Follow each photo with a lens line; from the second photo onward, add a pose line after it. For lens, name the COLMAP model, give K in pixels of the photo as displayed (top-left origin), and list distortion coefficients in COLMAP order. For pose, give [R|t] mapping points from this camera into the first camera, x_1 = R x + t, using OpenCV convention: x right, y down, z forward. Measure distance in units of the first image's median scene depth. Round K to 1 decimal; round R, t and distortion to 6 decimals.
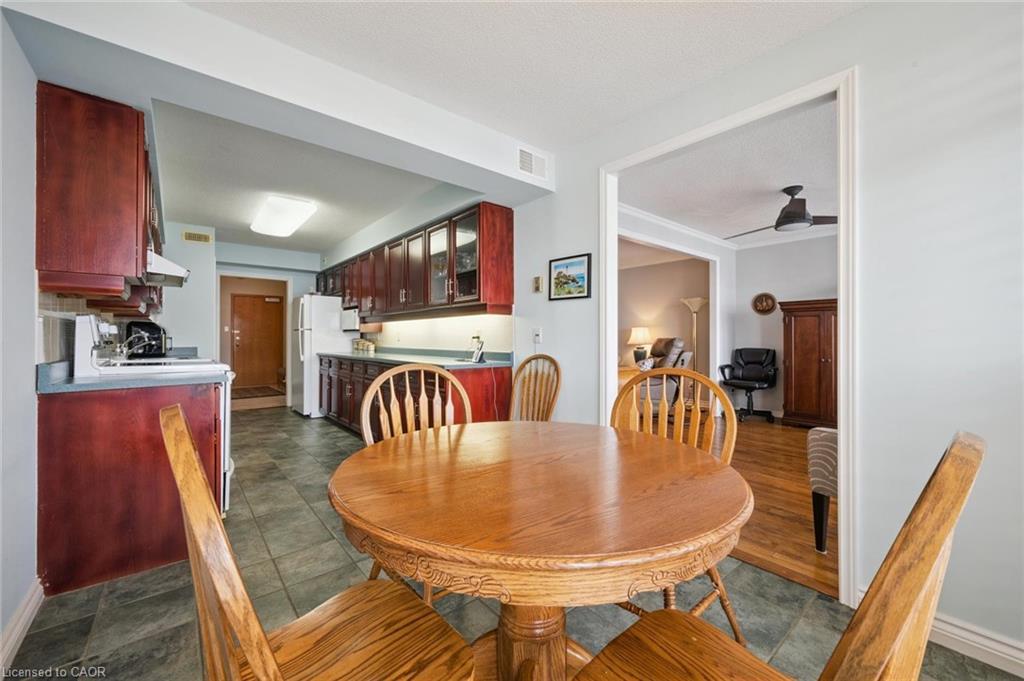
lens RADIAL K [[402.5, 0, 516.6], [0, 402.5, 334.7], [0, 0, 1]] dist [-0.000282, -0.000375]
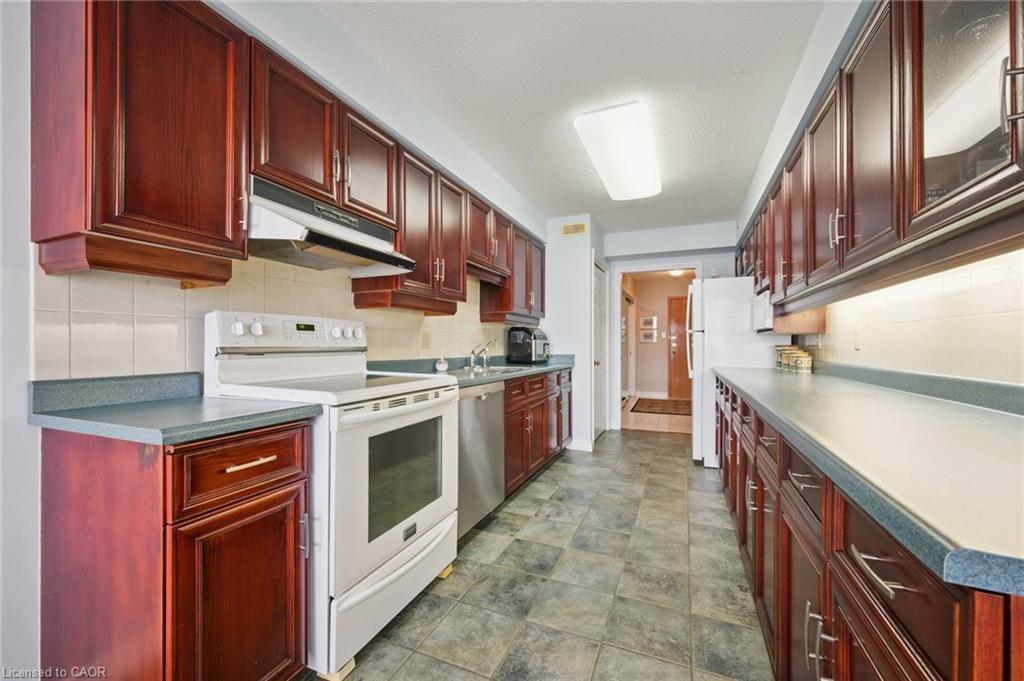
lens RADIAL K [[402.5, 0, 515.3], [0, 402.5, 342.8], [0, 0, 1]] dist [-0.000282, -0.000375]
pose [[0.453650, -0.003927, -0.891172, -0.065991], [0.006517, 0.999978, -0.001090, 0.004579], [0.891156, -0.005313, 0.453665, 0.434579]]
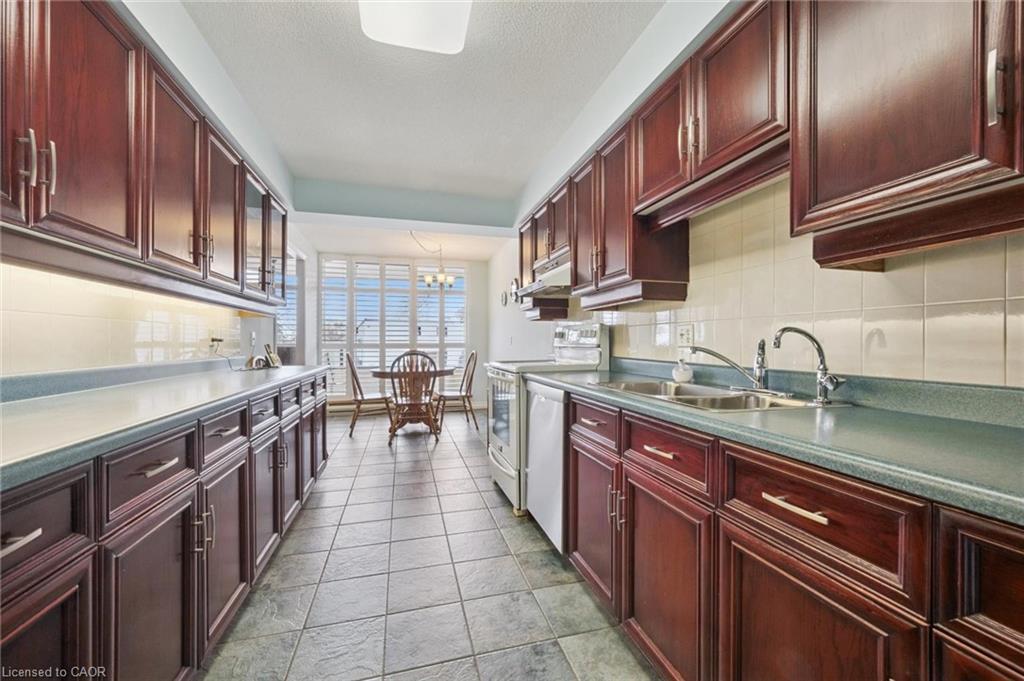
lens RADIAL K [[402.5, 0, 522.2], [0, 402.5, 345.8], [0, 0, 1]] dist [-0.000282, -0.000375]
pose [[-0.915049, -0.007821, 0.403268, -0.598980], [-0.011443, 0.999913, -0.006573, 0.010329], [-0.403181, -0.010629, -0.915058, 0.968768]]
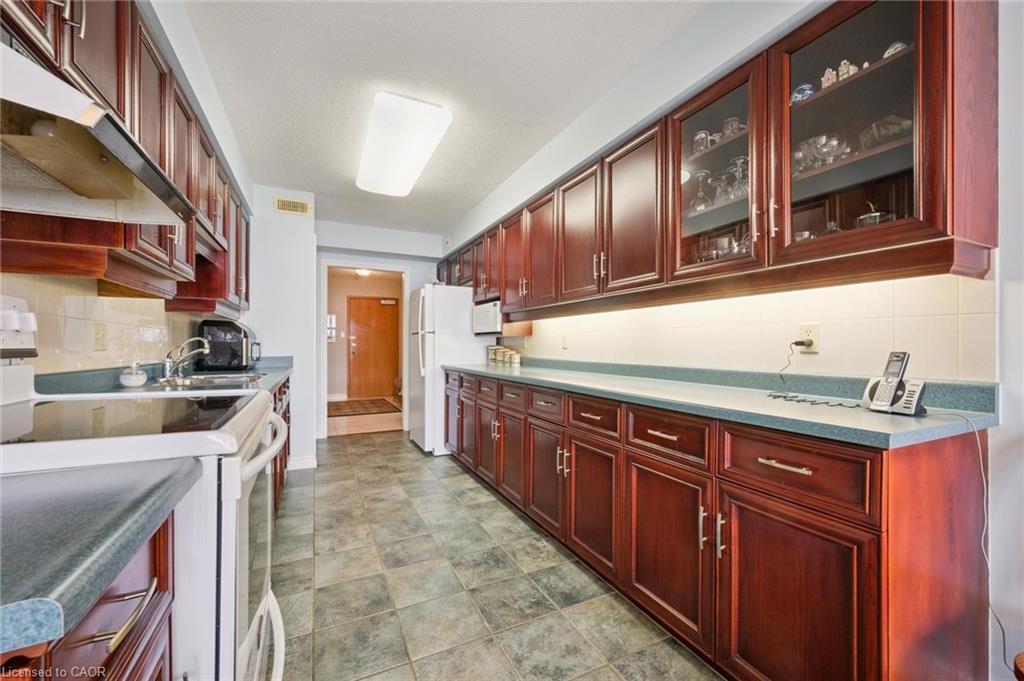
lens RADIAL K [[402.5, 0, 517.4], [0, 402.5, 344.4], [0, 0, 1]] dist [-0.000282, -0.000375]
pose [[0.971588, 0.001310, -0.236675, -0.199355], [0.000107, 0.999982, 0.005976, 0.003871], [0.236679, -0.005832, 0.971570, 0.342683]]
